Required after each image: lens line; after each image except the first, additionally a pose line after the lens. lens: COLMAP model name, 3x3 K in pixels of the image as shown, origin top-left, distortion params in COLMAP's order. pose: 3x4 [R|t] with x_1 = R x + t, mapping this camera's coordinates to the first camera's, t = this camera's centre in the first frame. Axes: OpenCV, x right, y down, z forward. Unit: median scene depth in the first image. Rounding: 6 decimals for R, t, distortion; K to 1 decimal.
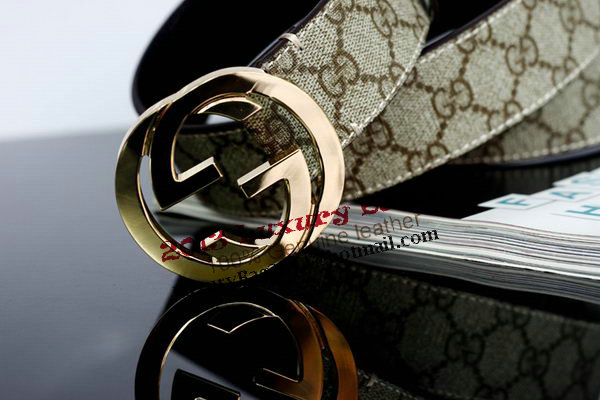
lens RADIAL K [[1922.9, 0, 299.3], [0, 1922.9, 200.3], [0, 0, 1]] dist [-0.159942, 0.000000]
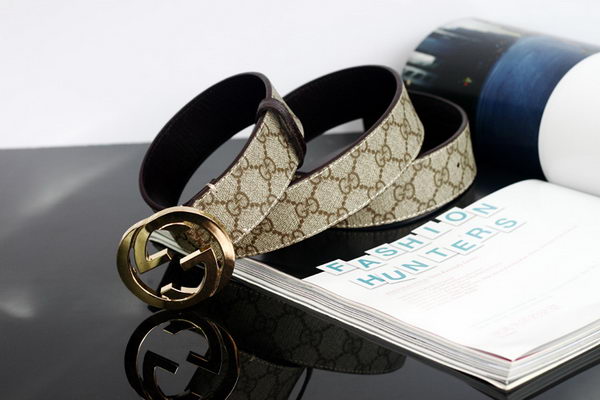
lens RADIAL K [[1922.9, 0, 300.4], [0, 1922.9, 199.8], [0, 0, 1]] dist [-0.159942, 0.000000]
pose [[0.996391, 0.061876, -0.058103, 0.178881], [-0.053700, 0.989655, 0.133035, -0.302541], [0.065734, -0.129435, 0.989407, -0.808851]]
